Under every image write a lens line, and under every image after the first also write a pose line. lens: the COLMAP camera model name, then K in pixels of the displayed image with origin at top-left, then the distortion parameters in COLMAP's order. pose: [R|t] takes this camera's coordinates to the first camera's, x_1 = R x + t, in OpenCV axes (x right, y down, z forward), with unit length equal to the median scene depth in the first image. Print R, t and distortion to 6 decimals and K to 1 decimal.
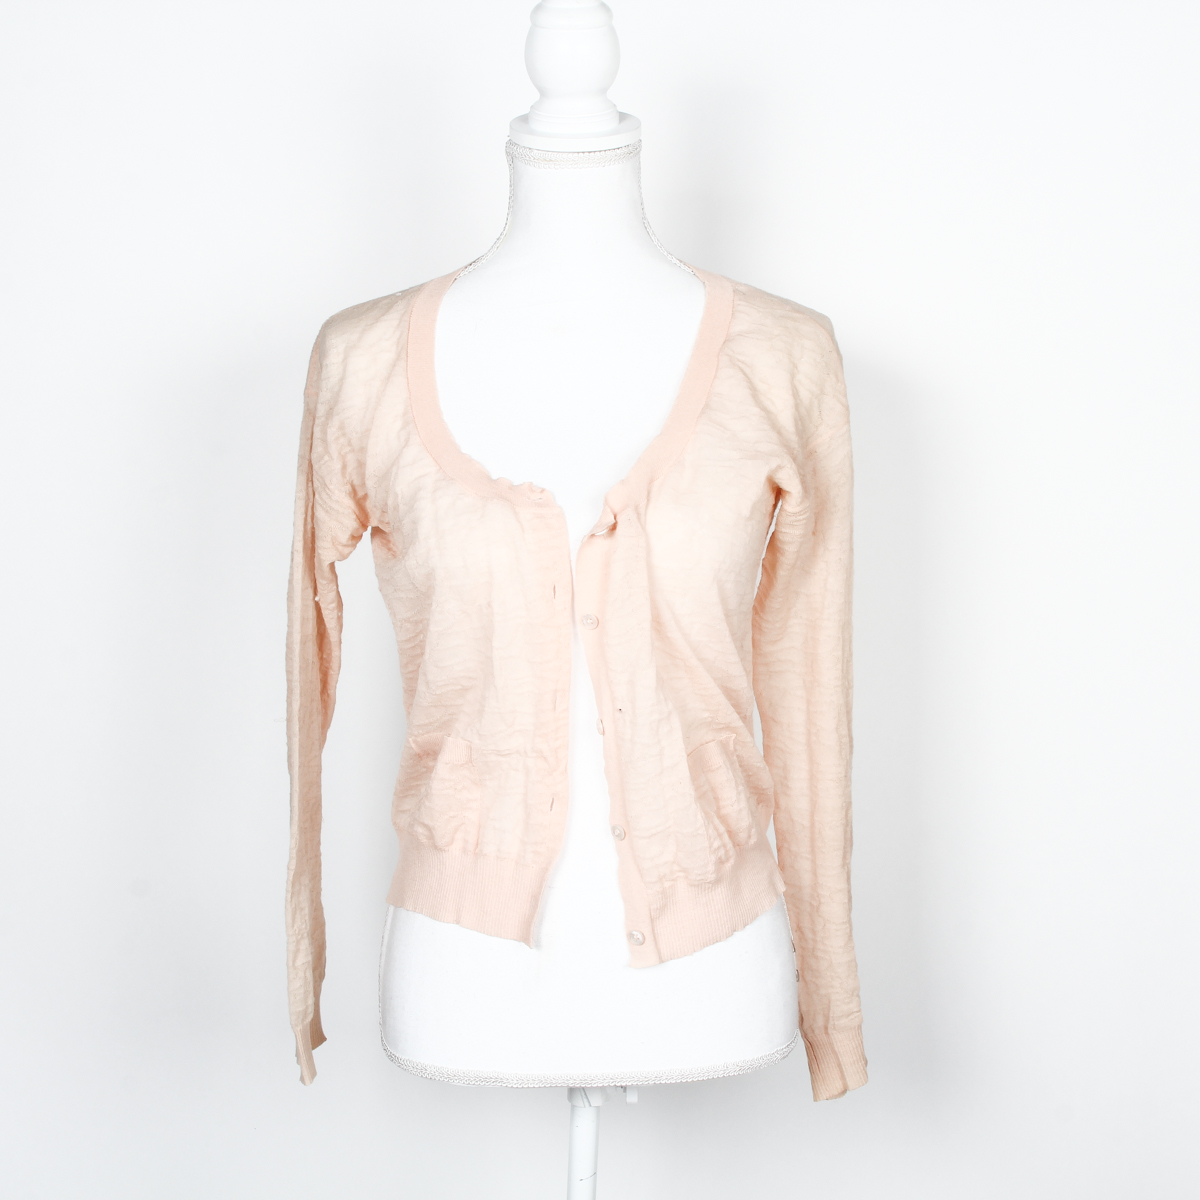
lens RADIAL K [[2070.9, 0, 594.0], [0, 2070.9, 599.1], [0, 0, 1]] dist [-0.108181, 0.000000]
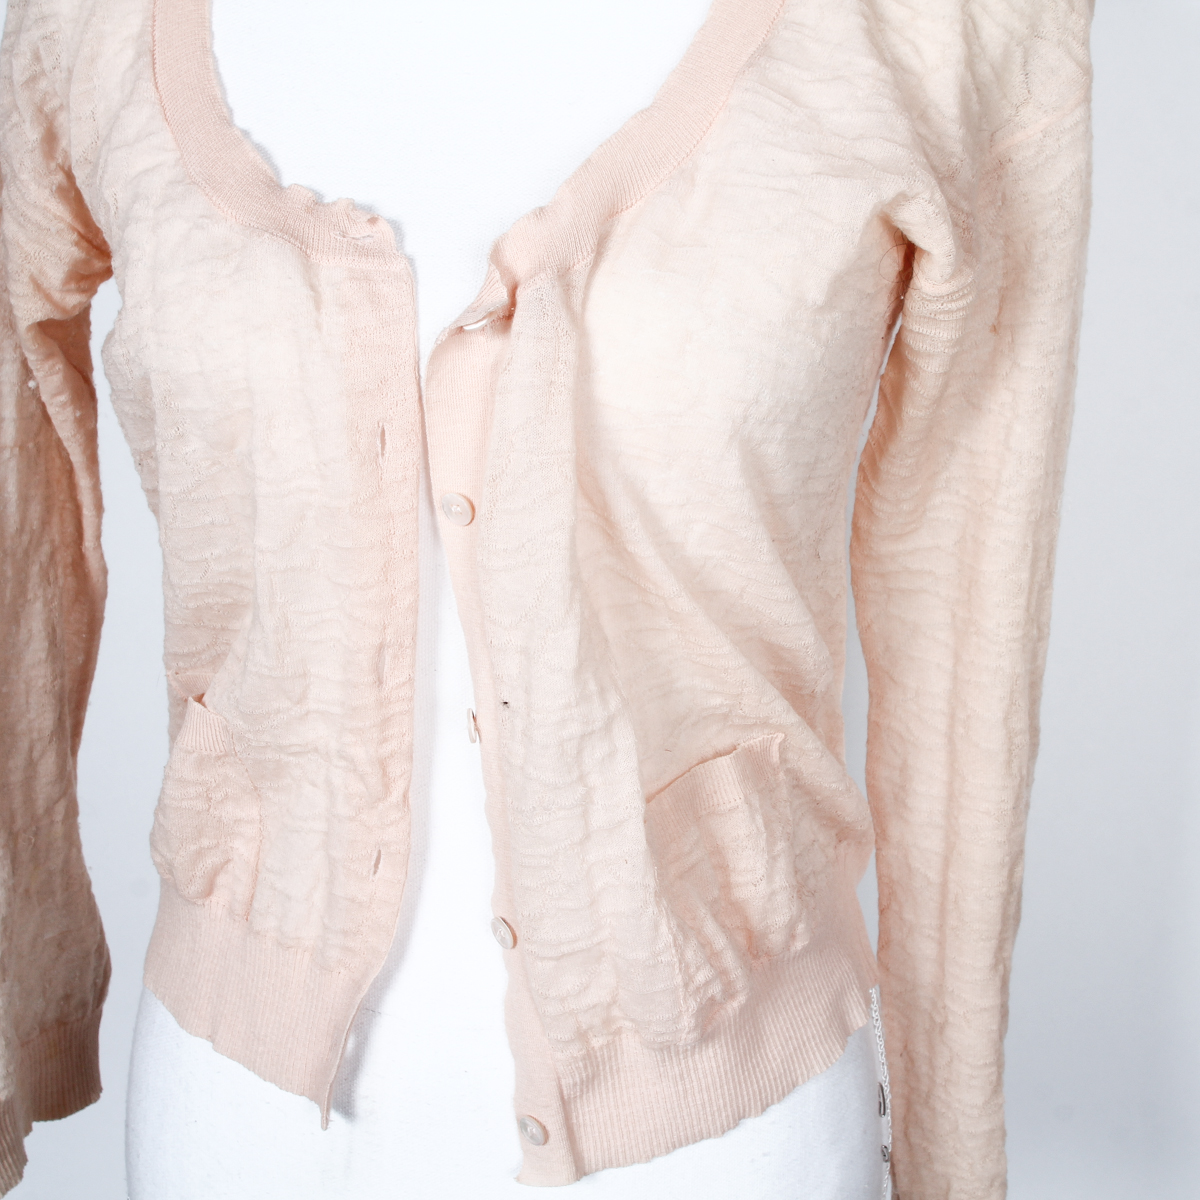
lens RADIAL K [[2070.9, 0, 618.3], [0, 2070.9, 618.1], [0, 0, 1]] dist [-0.108181, 0.000000]
pose [[0.985383, 0.093567, -0.142357, 0.097027], [-0.064464, 0.978320, 0.196810, -0.056241], [0.157686, -0.184756, 0.970052, 0.519149]]
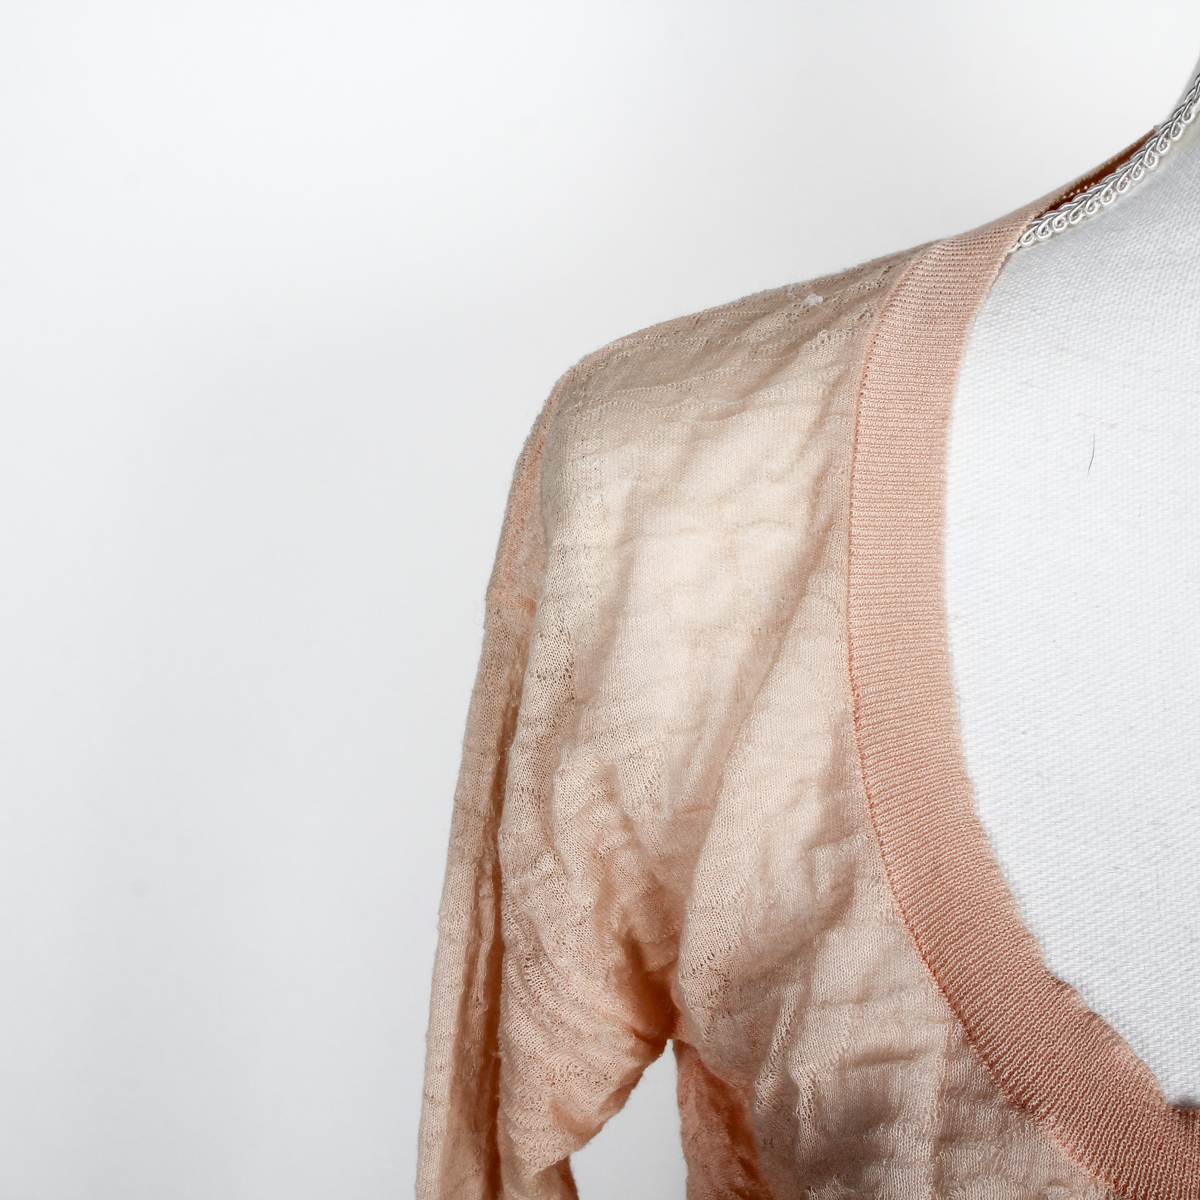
lens RADIAL K [[2070.9, 0, 603.0], [0, 2070.9, 596.0], [0, 0, 1]] dist [-0.108181, 0.000000]
pose [[0.993296, 0.064657, -0.095826, -0.095616], [-0.051130, 0.989189, 0.137446, -0.147753], [0.103677, -0.131625, 0.985863, 0.712443]]
